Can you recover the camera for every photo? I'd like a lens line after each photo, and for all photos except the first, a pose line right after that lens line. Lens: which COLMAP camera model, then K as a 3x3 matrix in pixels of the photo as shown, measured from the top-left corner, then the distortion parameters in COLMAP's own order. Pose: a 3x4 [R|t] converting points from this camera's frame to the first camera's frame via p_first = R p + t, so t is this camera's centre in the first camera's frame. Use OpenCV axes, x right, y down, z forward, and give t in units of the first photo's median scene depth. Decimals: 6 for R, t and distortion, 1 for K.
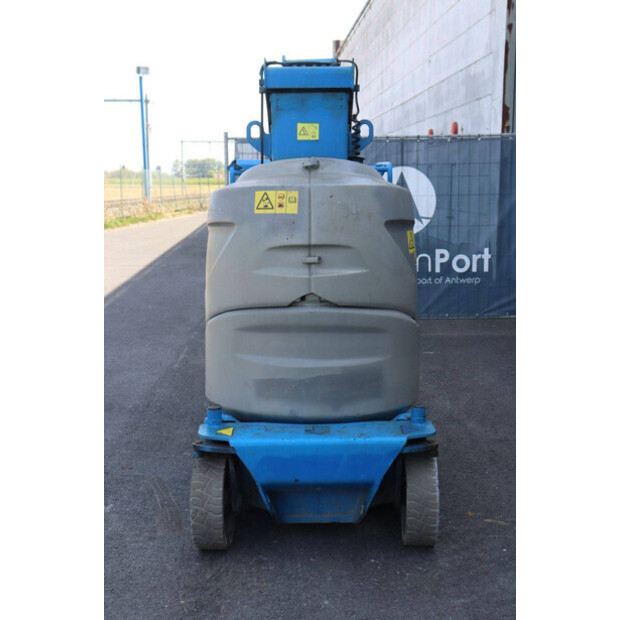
lens RADIAL K [[863.6, 0, 318.7], [0, 863.6, 307.6], [0, 0, 1]] dist [0.087621, 0.042991]
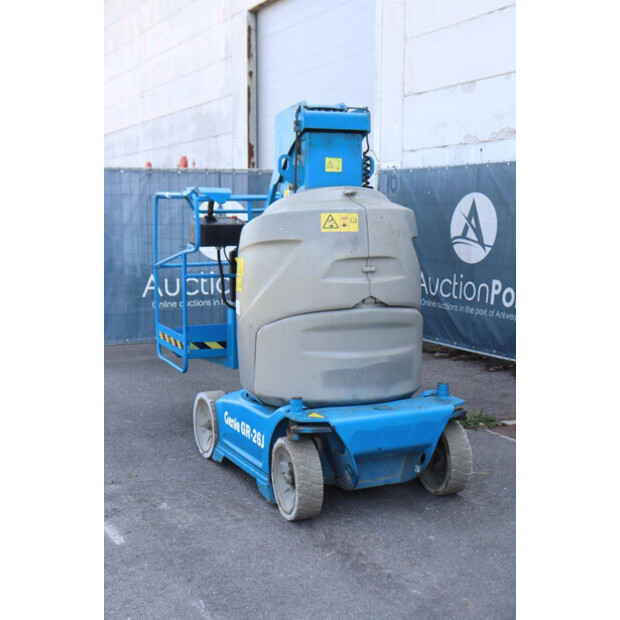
lens RADIAL K [[863.6, 0, 318.7], [0, 863.6, 307.6], [0, 0, 1]] dist [0.087621, 0.042991]
pose [[0.911693, -0.042589, 0.408659, -0.565144], [0.057903, 0.998005, -0.025169, 0.025308], [-0.406772, 0.046609, 0.912340, -0.084395]]
